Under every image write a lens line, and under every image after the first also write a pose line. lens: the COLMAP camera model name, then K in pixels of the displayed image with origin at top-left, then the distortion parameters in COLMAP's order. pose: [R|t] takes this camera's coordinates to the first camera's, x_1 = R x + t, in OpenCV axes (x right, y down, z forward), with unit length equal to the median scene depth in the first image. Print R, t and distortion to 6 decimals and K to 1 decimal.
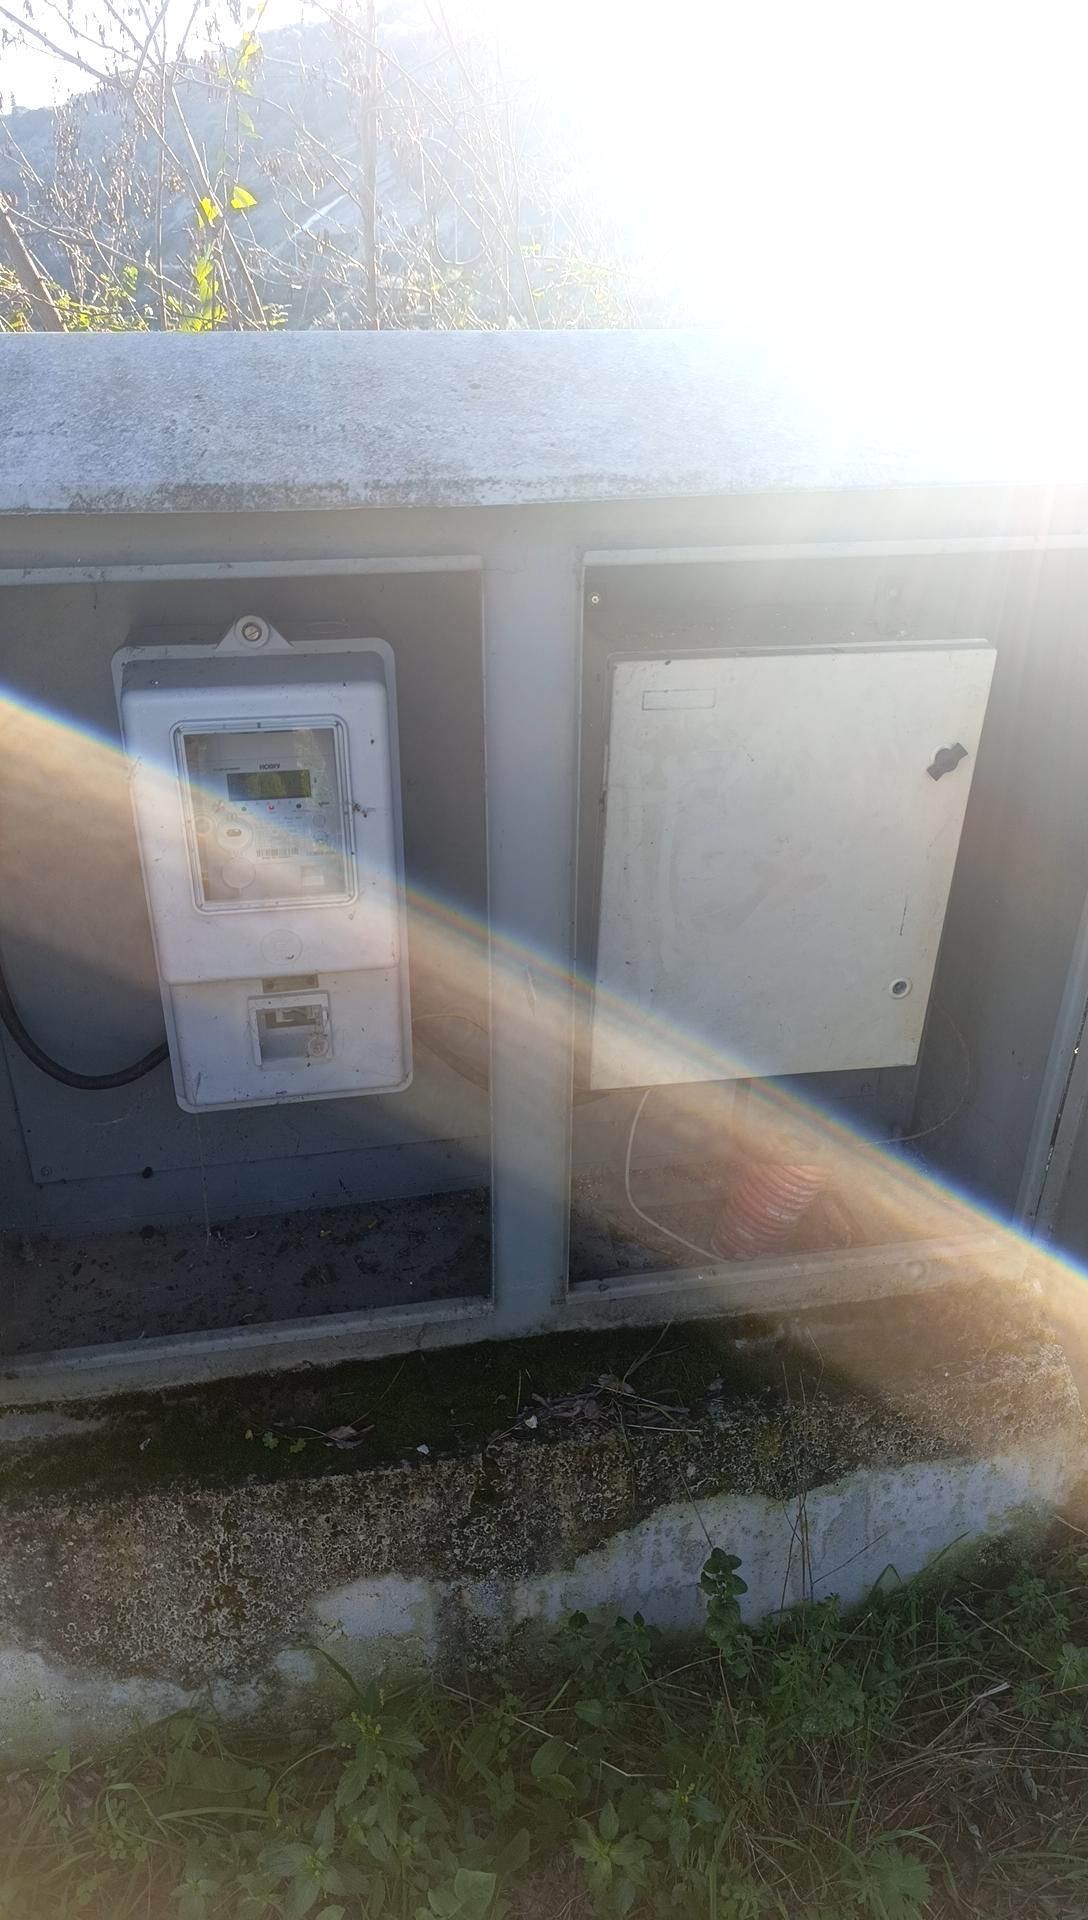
lens RADIAL K [[1374.1, 0, 542.8], [0, 1374.1, 1036.0], [0, 0, 1]] dist [-0.035048, 0.000433]
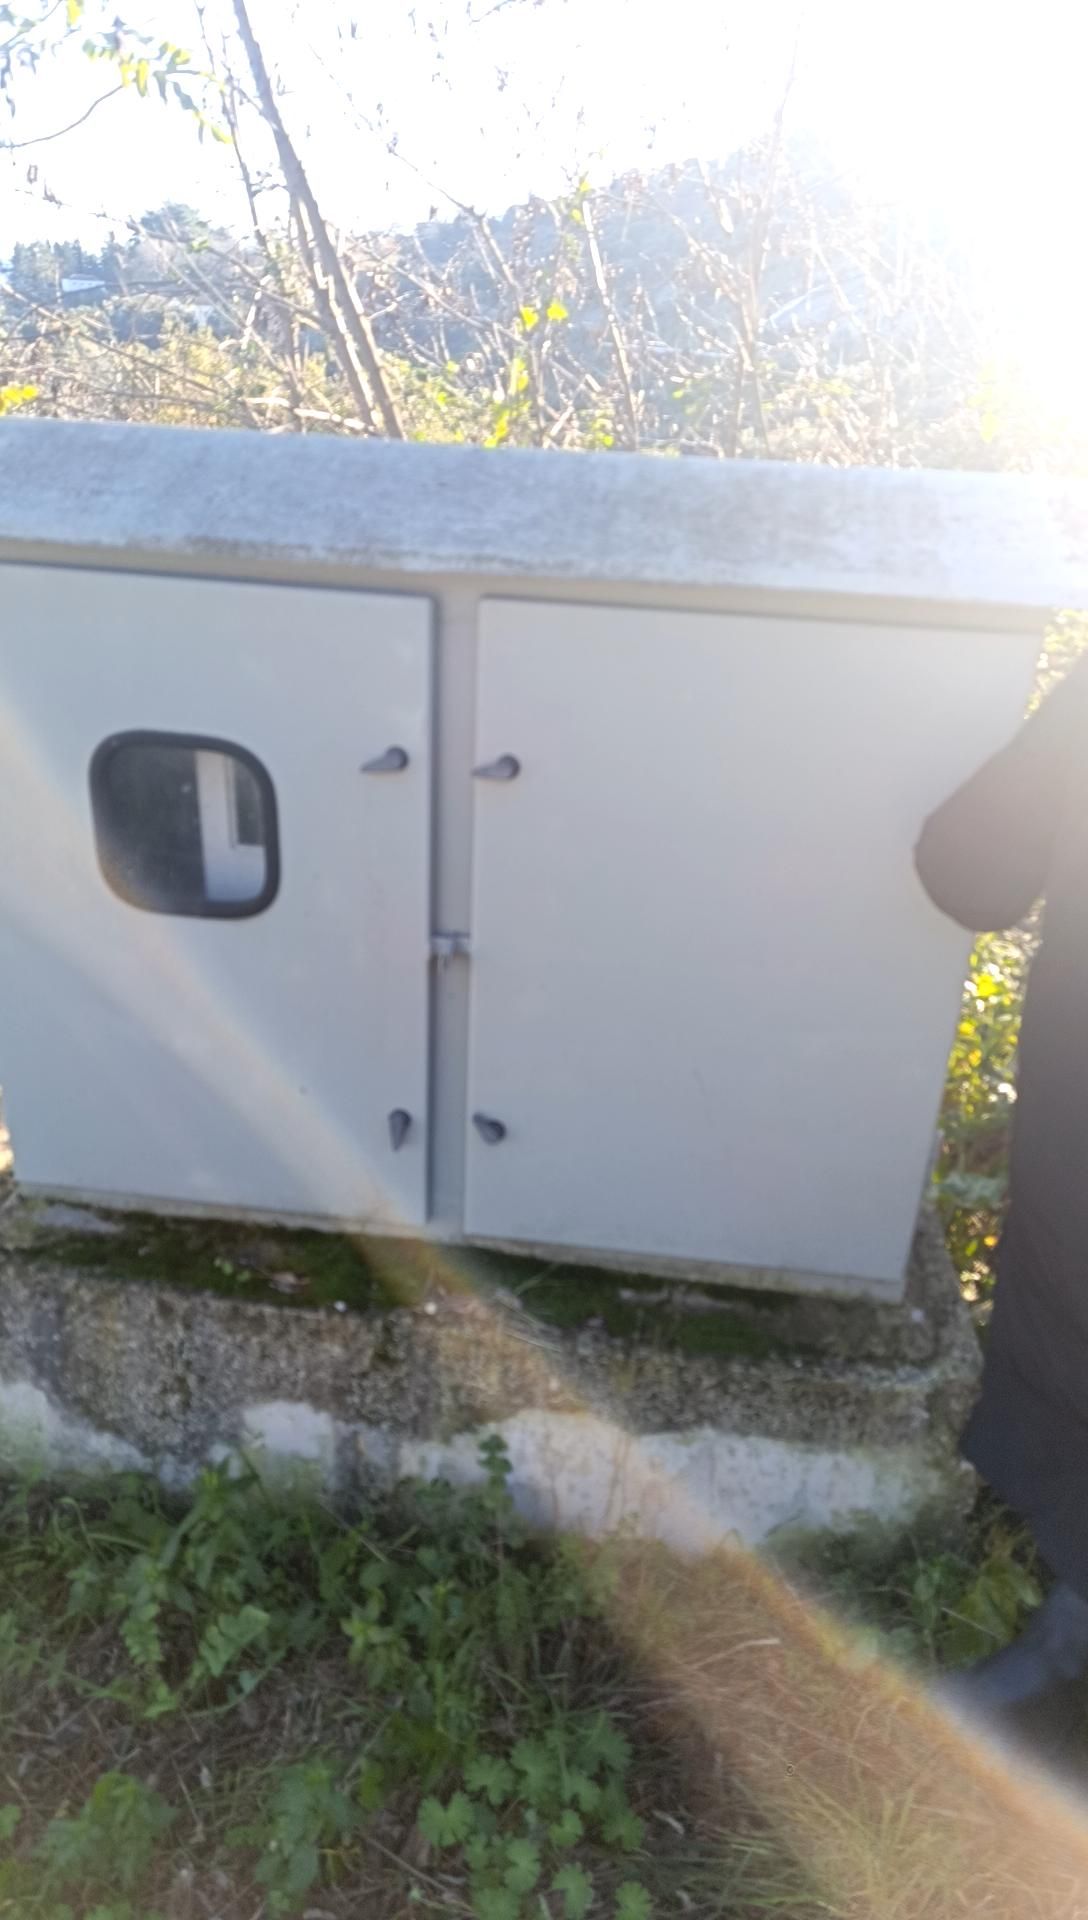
lens RADIAL K [[1374.1, 0, 542.8], [0, 1374.1, 1036.0], [0, 0, 1]] dist [-0.035048, 0.000433]
pose [[0.948513, 0.182991, -0.258529, 0.363612], [-0.195988, 0.980282, -0.025200, 0.054774], [0.248820, 0.074571, 0.965675, -0.180577]]
